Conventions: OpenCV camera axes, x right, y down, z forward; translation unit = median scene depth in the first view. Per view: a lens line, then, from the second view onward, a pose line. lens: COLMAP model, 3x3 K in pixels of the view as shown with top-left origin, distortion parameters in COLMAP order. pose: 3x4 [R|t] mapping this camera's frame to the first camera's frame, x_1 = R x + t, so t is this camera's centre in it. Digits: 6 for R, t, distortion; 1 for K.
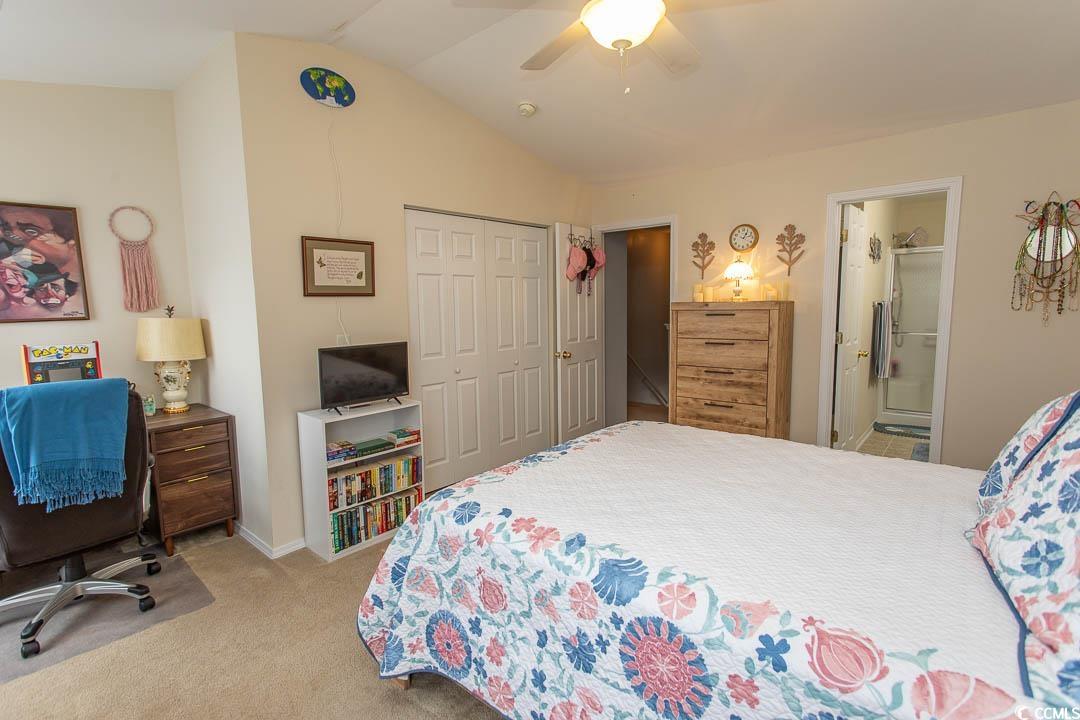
lens RADIAL K [[510.1, 0, 538.9], [0, 510.1, 356.1], [0, 0, 1]] dist [-0.002319, 0.004526]
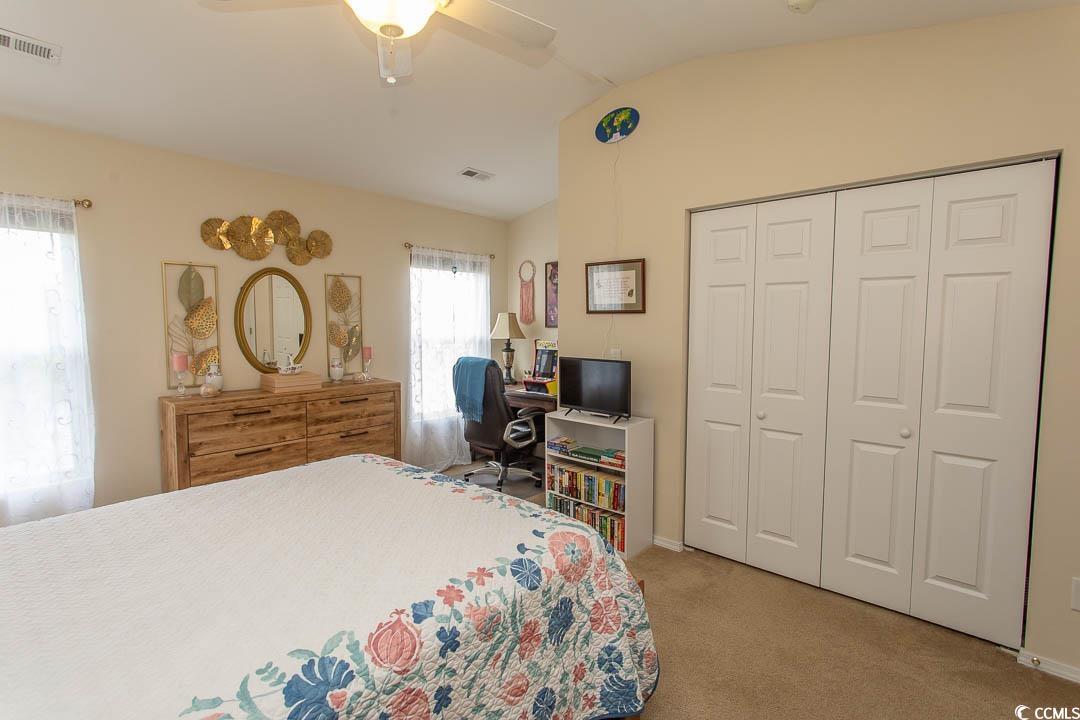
lens RADIAL K [[510.1, 0, 538.9], [0, 510.1, 356.1], [0, 0, 1]] dist [-0.002319, 0.004526]
pose [[-0.014426, 0.086899, -0.996113, 0.689384], [-0.108274, 0.990223, 0.087953, -0.103645], [0.994016, 0.109122, -0.004876, 0.839012]]
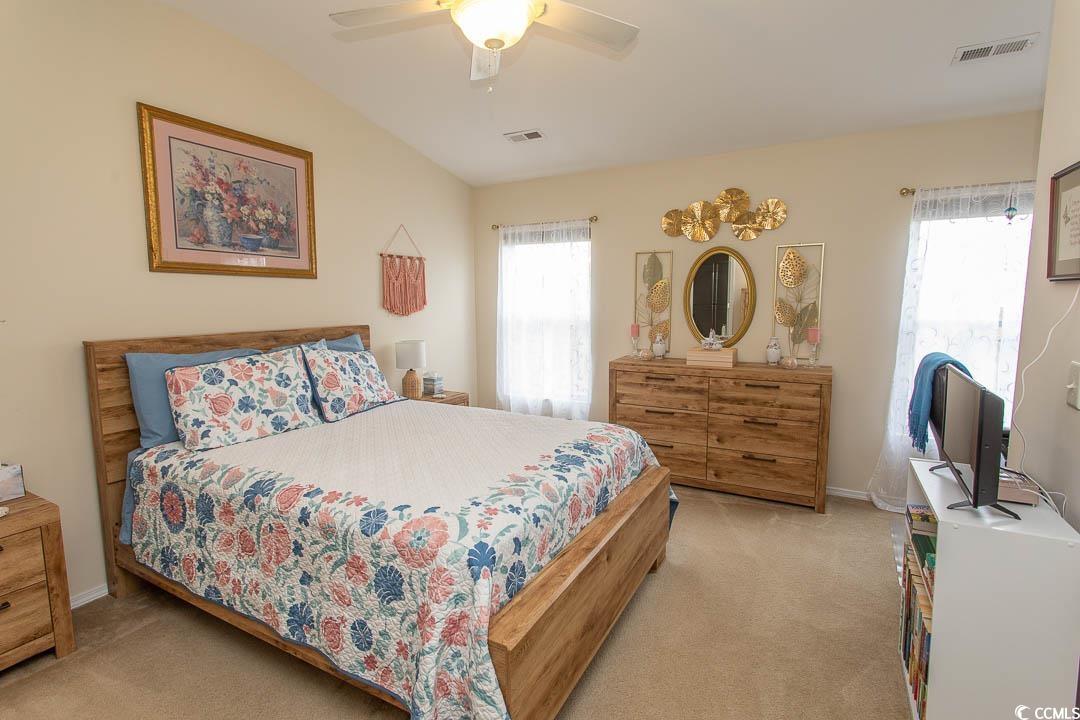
lens RADIAL K [[510.1, 0, 538.9], [0, 510.1, 356.1], [0, 0, 1]] dist [-0.002319, 0.004526]
pose [[-0.978756, 0.048485, -0.199215, 0.194689], [0.002811, 0.974719, 0.223416, -0.153784], [0.205011, 0.218110, -0.954148, 1.336569]]
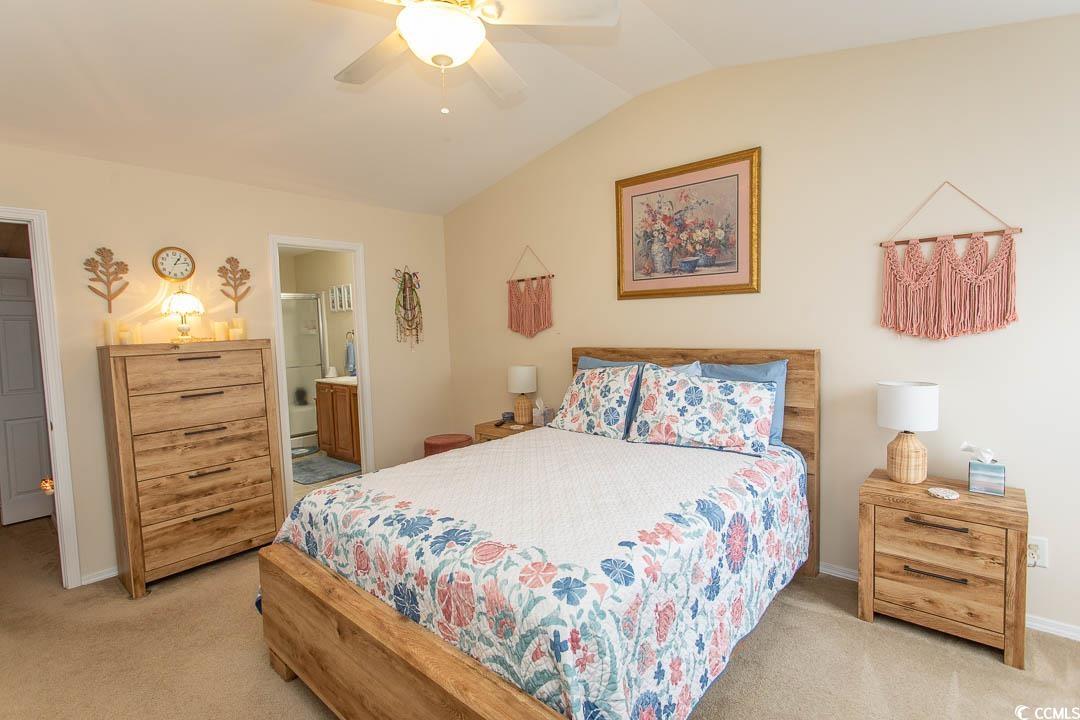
lens RADIAL K [[510.1, 0, 538.9], [0, 510.1, 356.1], [0, 0, 1]] dist [-0.002319, 0.004526]
pose [[0.019681, -0.044756, 0.998804, -0.512405], [0.140188, 0.989252, 0.041565, -0.052970], [-0.989929, 0.139202, 0.025743, 0.557122]]
